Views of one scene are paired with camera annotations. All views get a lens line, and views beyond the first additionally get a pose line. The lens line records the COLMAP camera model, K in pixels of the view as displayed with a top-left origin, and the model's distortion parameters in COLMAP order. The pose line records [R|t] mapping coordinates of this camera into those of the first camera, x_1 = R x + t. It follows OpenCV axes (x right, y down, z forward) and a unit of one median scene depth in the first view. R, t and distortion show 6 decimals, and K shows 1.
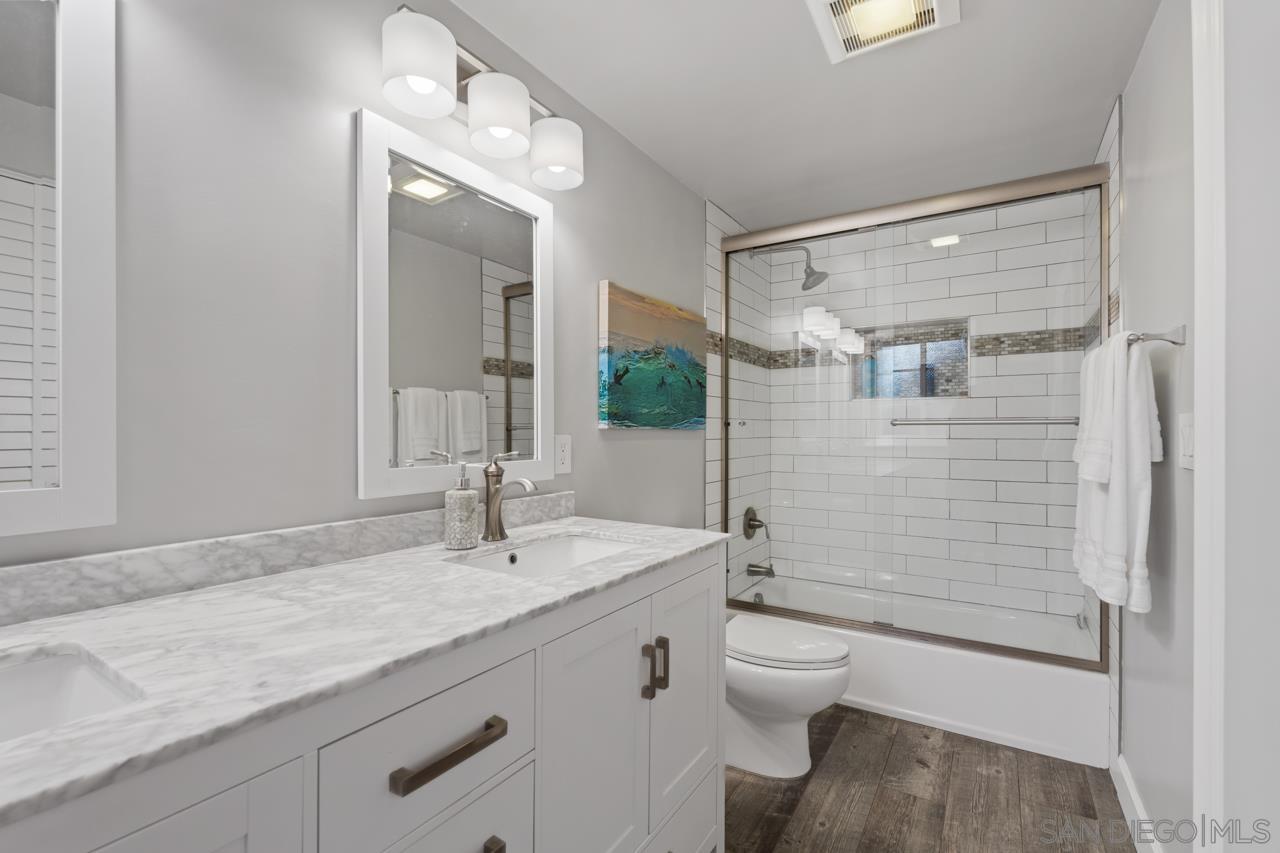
lens RADIAL K [[566.4, 0, 645.2], [0, 566.4, 423.0], [0, 0, 1]] dist [-0.007466, -0.000403]
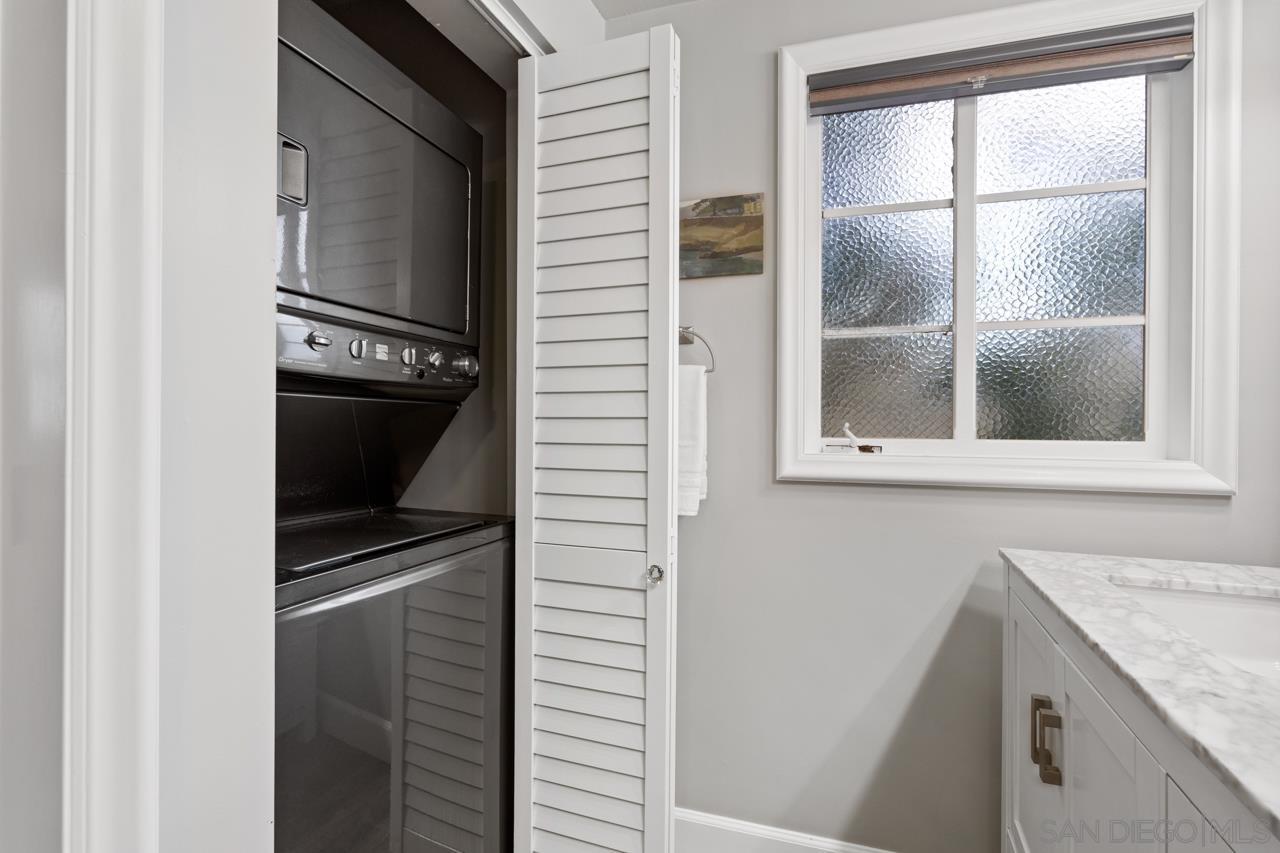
lens RADIAL K [[566.4, 0, 645.2], [0, 566.4, 423.0], [0, 0, 1]] dist [-0.007466, -0.000403]
pose [[-0.976055, -0.002306, -0.217510, 0.477273], [-0.002012, 0.999997, -0.001571, 0.015407], [0.217513, -0.001096, -0.976057, 1.812953]]
